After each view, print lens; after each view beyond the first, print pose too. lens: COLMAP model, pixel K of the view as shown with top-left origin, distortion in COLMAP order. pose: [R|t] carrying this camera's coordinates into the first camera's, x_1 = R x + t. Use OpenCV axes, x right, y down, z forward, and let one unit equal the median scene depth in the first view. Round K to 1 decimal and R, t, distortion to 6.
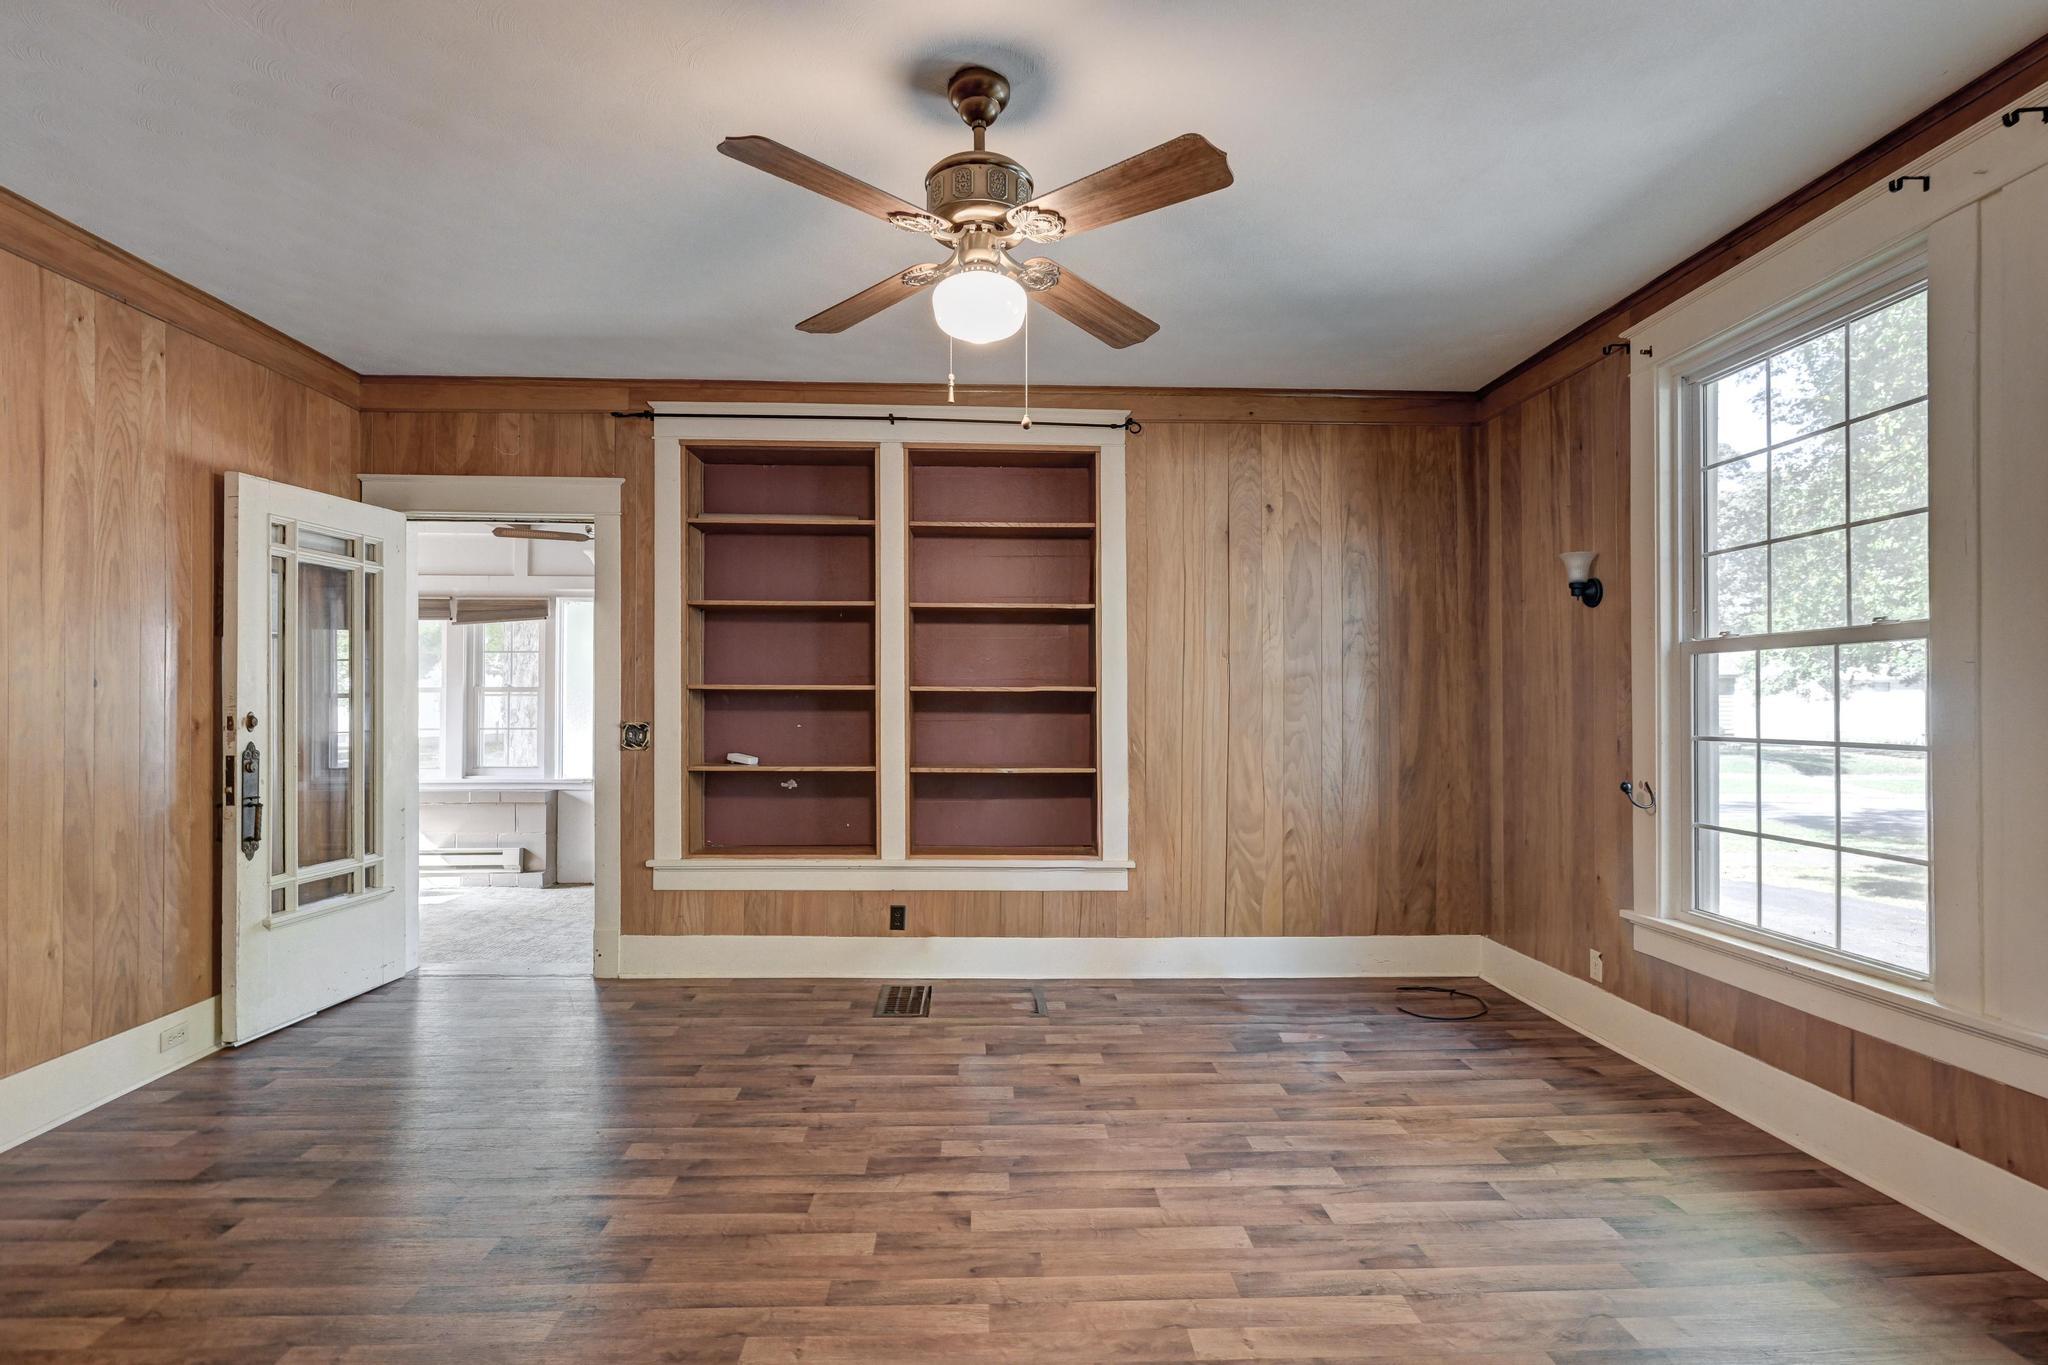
lens RADIAL K [[1002.0, 0, 1028.0], [0, 1002.0, 689.1], [0, 0, 1]] dist [-0.001498, 0.000279]
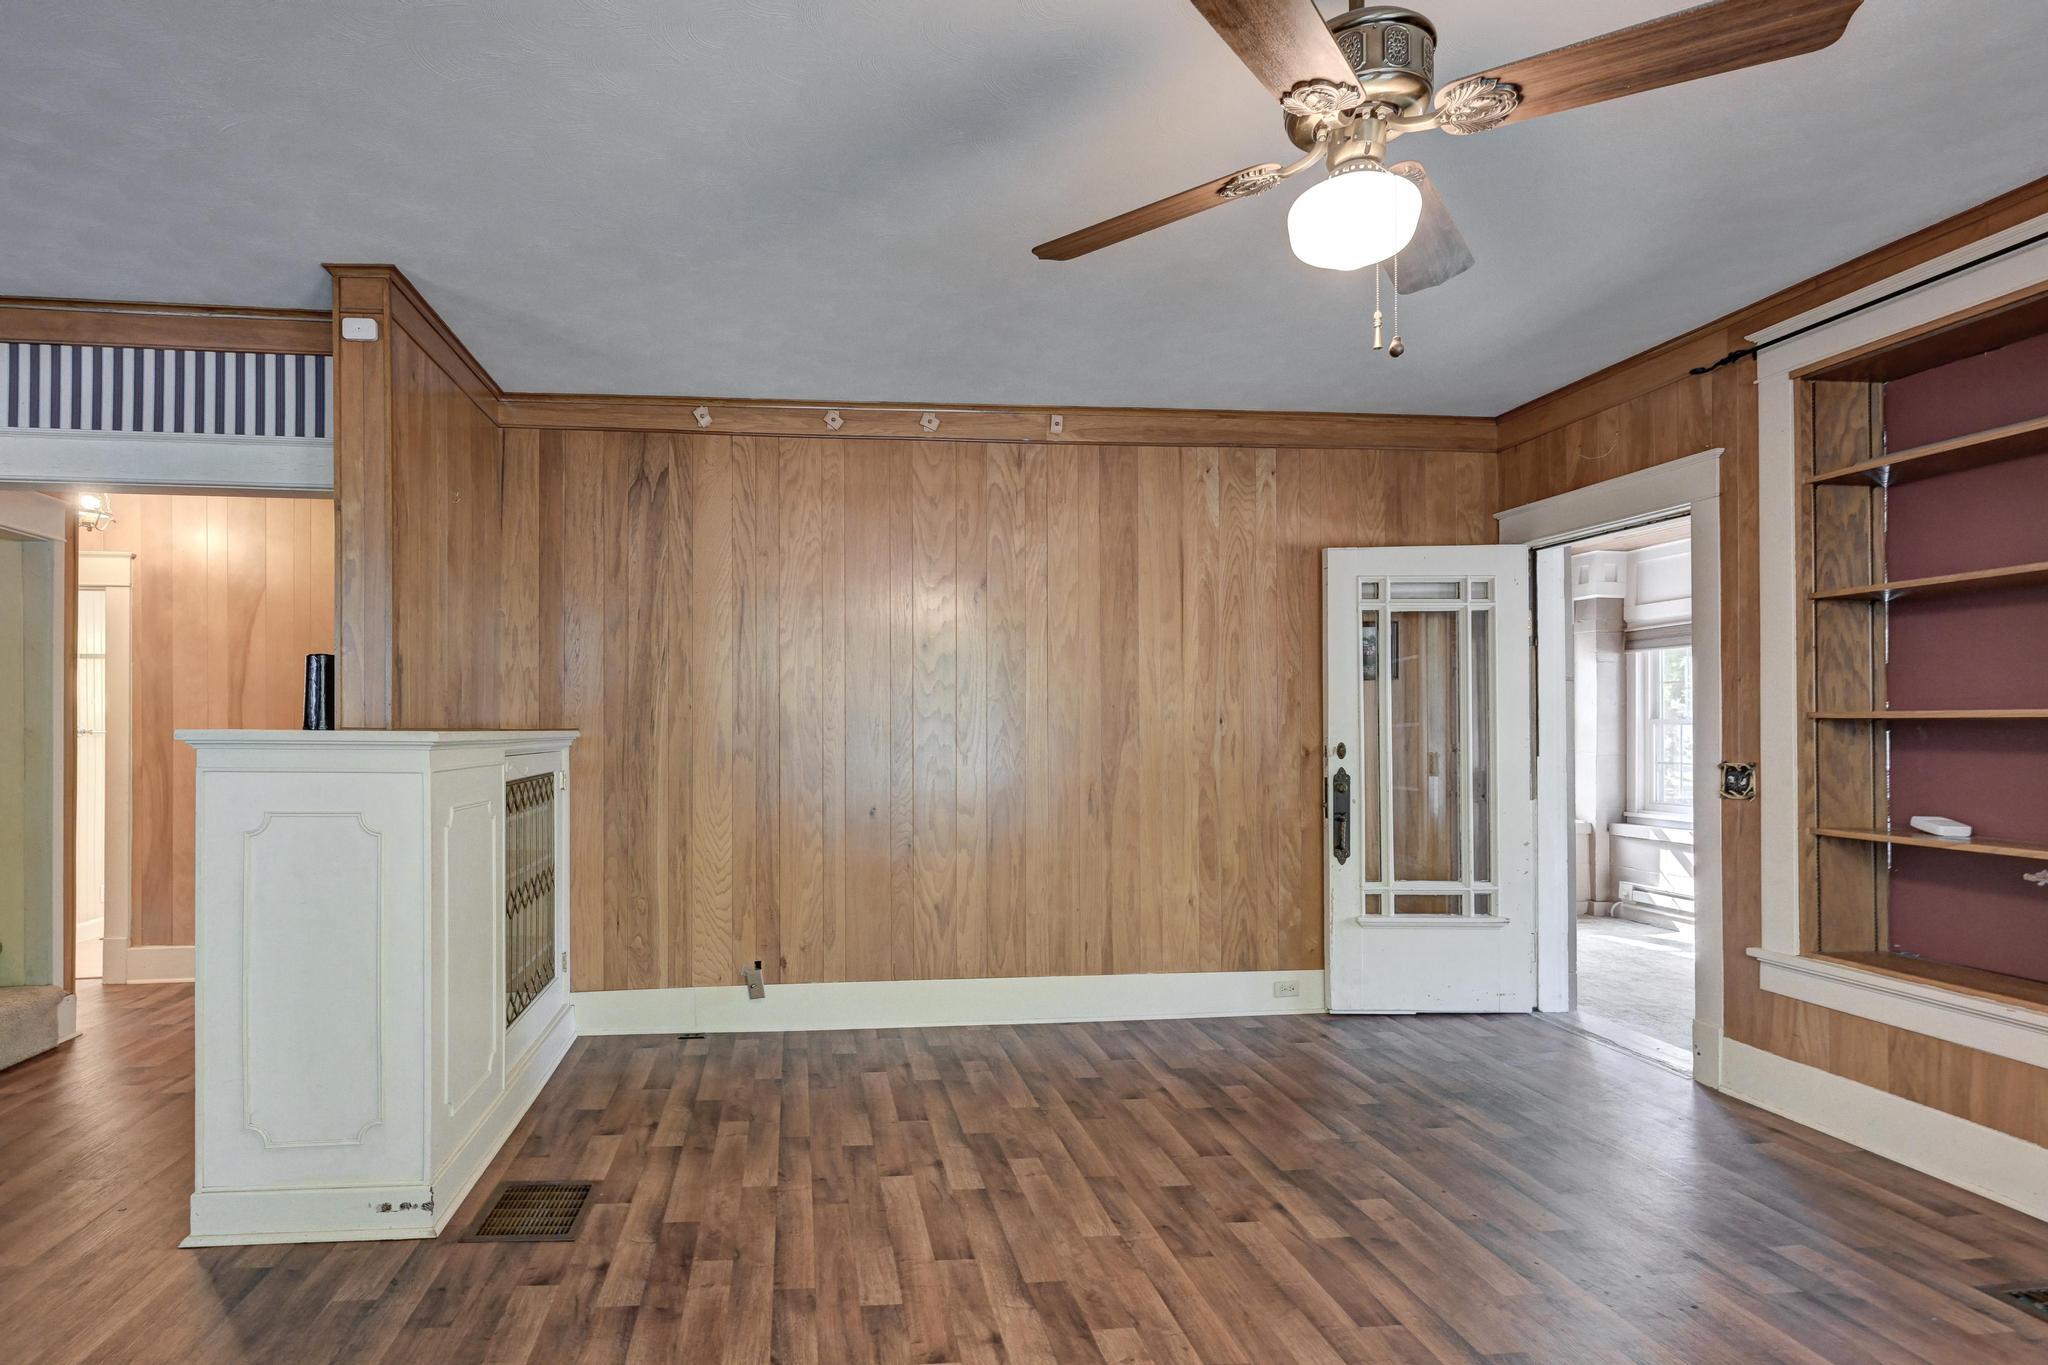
lens RADIAL K [[1226.2, 0, 1023.3], [0, 1226.2, 723.0], [0, 0, 1]] dist [-0.001275, -0.000154]
pose [[0.027461, -0.004738, -0.999612, 0.687330], [0.010092, 0.999939, -0.004463, 0.001650], [0.999572, -0.009965, 0.027508, 0.564193]]
